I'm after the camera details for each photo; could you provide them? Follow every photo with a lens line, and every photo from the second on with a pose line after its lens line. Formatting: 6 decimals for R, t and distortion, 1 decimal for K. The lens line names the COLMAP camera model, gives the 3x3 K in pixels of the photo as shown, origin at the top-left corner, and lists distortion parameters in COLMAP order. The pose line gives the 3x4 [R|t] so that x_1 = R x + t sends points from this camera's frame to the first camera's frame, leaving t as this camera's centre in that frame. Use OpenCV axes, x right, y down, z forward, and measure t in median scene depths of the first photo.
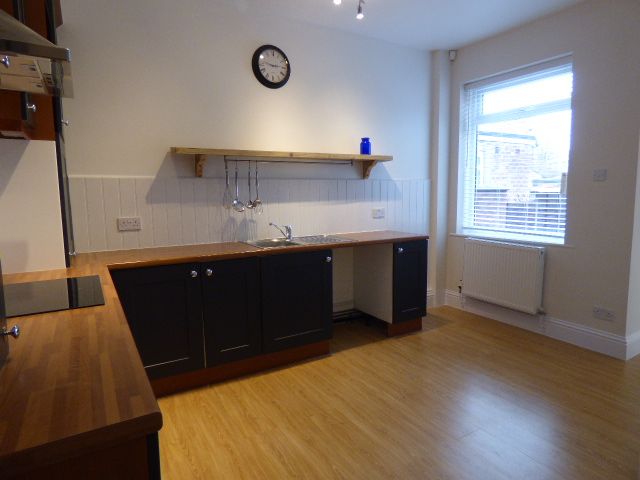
lens RADIAL K [[391.9, 0, 322.6], [0, 391.9, 238.8], [0, 0, 1]] dist [-0.007872, -0.000294]
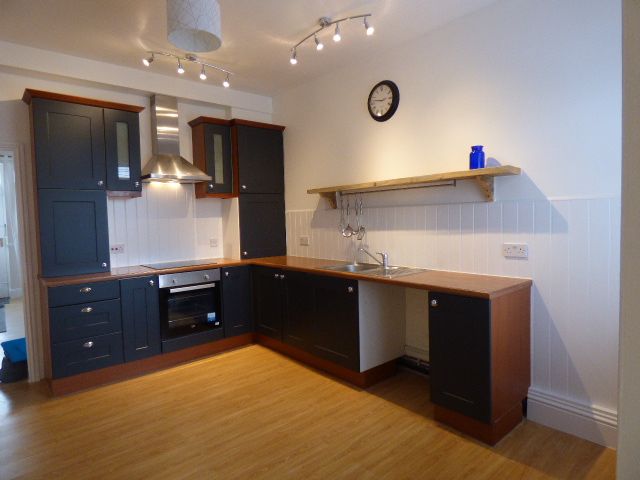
lens RADIAL K [[391.9, 0, 322.9], [0, 391.9, 240.6], [0, 0, 1]] dist [-0.007872, -0.000294]
pose [[0.159544, 0.061908, -0.985248, 0.886759], [-0.096166, 0.994260, 0.046902, -0.099921], [0.982496, 0.087264, 0.164581, 0.688631]]
